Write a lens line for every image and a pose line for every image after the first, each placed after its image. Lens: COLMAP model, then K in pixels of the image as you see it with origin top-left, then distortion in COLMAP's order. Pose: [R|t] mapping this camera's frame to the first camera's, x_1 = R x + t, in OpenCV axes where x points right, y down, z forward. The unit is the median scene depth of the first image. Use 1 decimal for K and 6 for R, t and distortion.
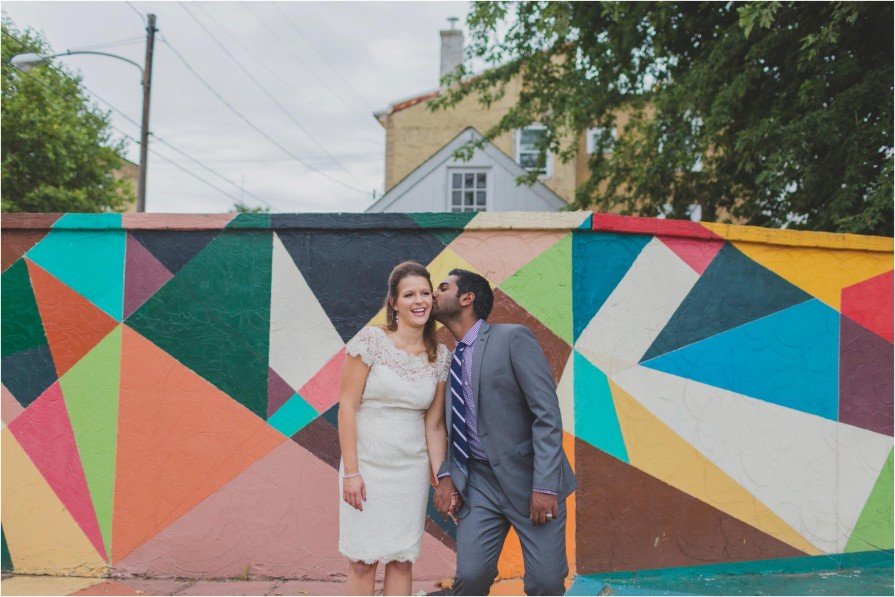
lens RADIAL K [[874.9, 0, 459.3], [0, 874.9, 298.2], [0, 0, 1]] dist [0.004303, 0.008641]
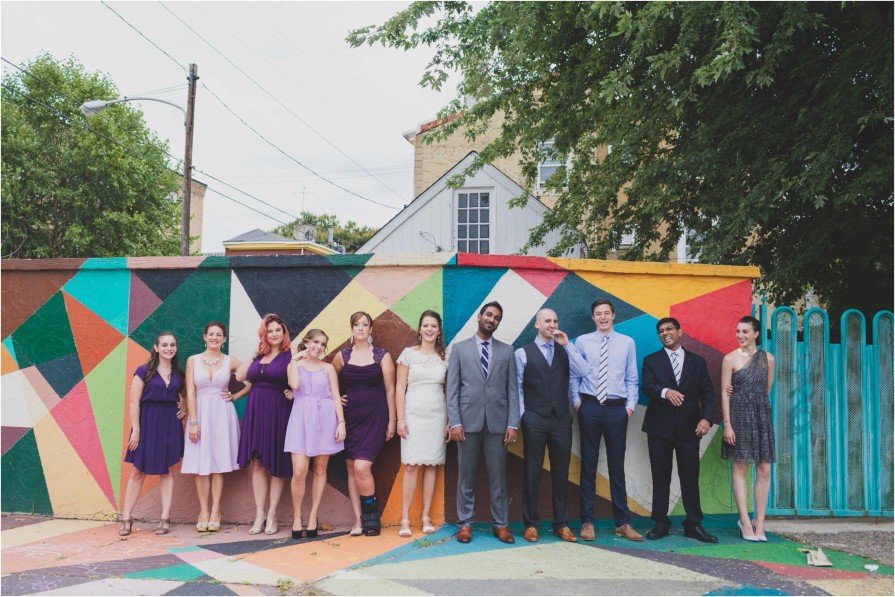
lens RADIAL K [[904.4, 0, 427.9], [0, 904.4, 282.4], [0, 0, 1]] dist [0.011433, 0.009617]
pose [[0.991782, -0.013719, -0.127201, 0.268618], [0.011176, 0.999724, -0.020687, -0.022798], [0.127450, 0.019095, 0.991661, -0.358706]]
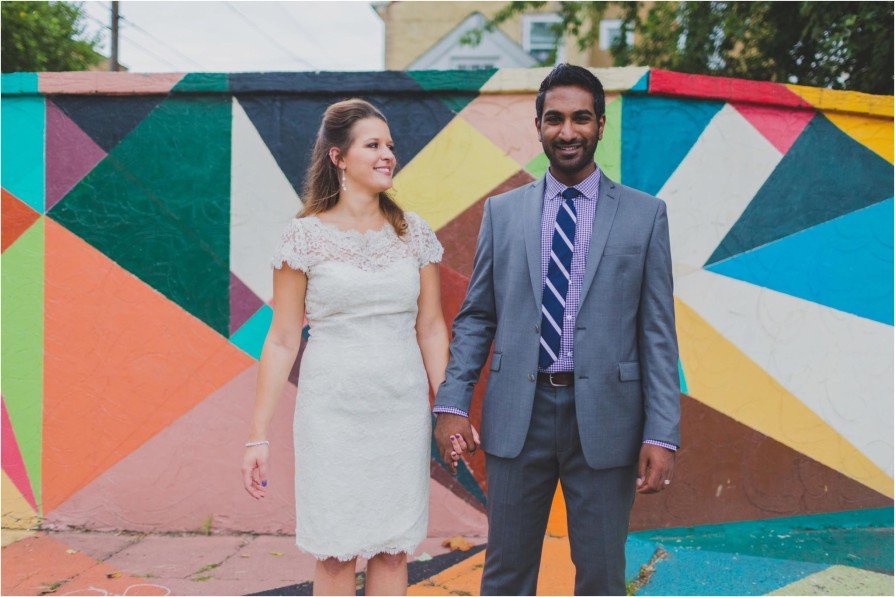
lens RADIAL K [[870.4, 0, 451.0], [0, 870.4, 296.0], [0, 0, 1]] dist [0.009675, -0.003182]
pose [[0.999949, 0.002621, -0.009750, -0.011470], [-0.001665, 0.995296, 0.096866, 0.024047], [0.009958, -0.096845, 0.995250, 0.216090]]
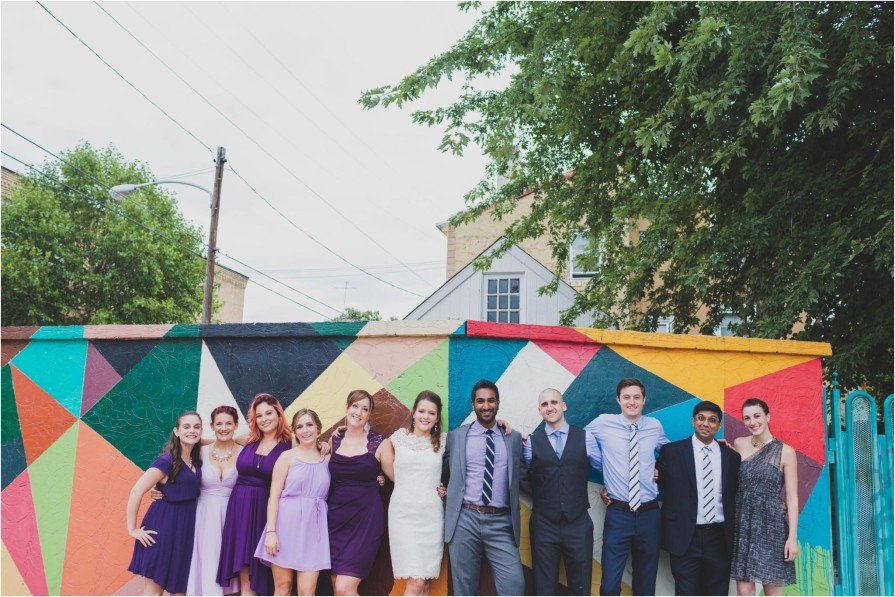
lens RADIAL K [[849.5, 0, 453.9], [0, 849.5, 287.2], [0, 0, 1]] dist [0.005929, 0.004309]
pose [[0.989428, -0.018816, -0.143797, 0.277770], [0.000245, 0.991763, -0.128085, -0.000919], [0.145023, 0.126695, 0.981283, -0.065625]]
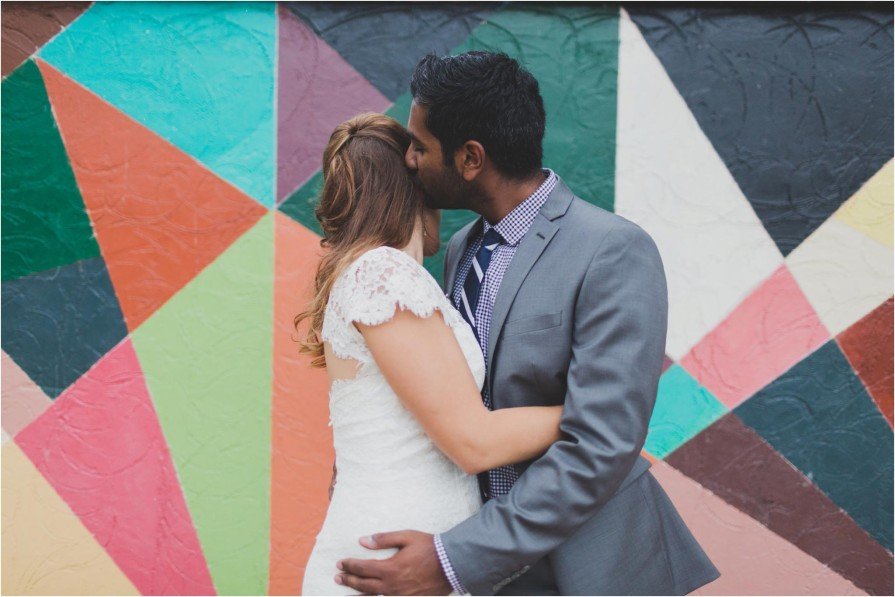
lens RADIAL K [[879.9, 0, 443.8], [0, 879.9, 297.6], [0, 0, 1]] dist [0.008444, 0.001493]
pose [[0.994513, -0.001767, 0.104599, -0.346834], [-0.007796, 0.995826, 0.090942, 0.031332], [-0.104323, -0.091259, 0.990348, 0.541391]]
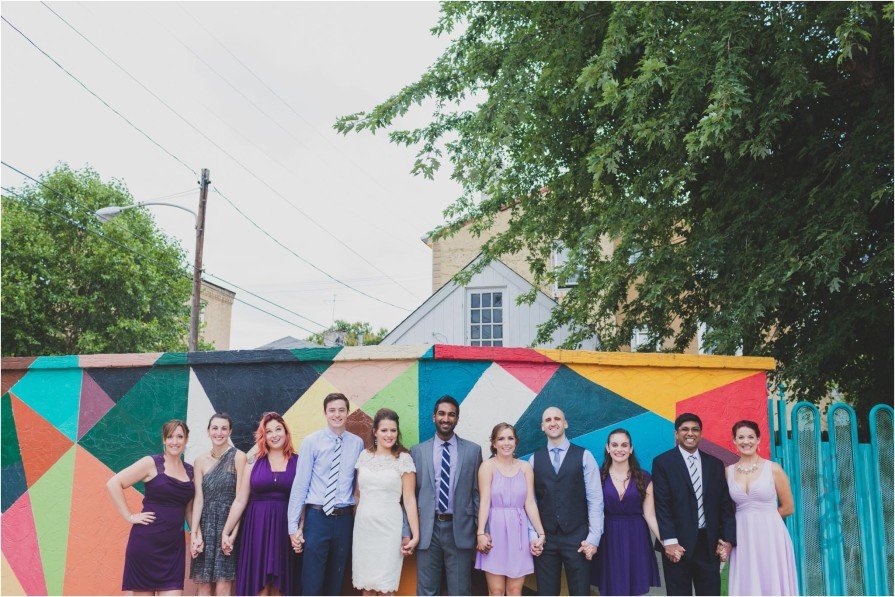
lens RADIAL K [[867.5, 0, 447.5], [0, 867.5, 298.5], [0, 0, 1]] dist [0.008237, 0.020792]
pose [[0.988947, -0.039148, -0.143007, 0.325778], [0.021423, 0.992120, -0.123443, -0.012083], [0.146713, 0.119015, 0.981993, -0.167002]]
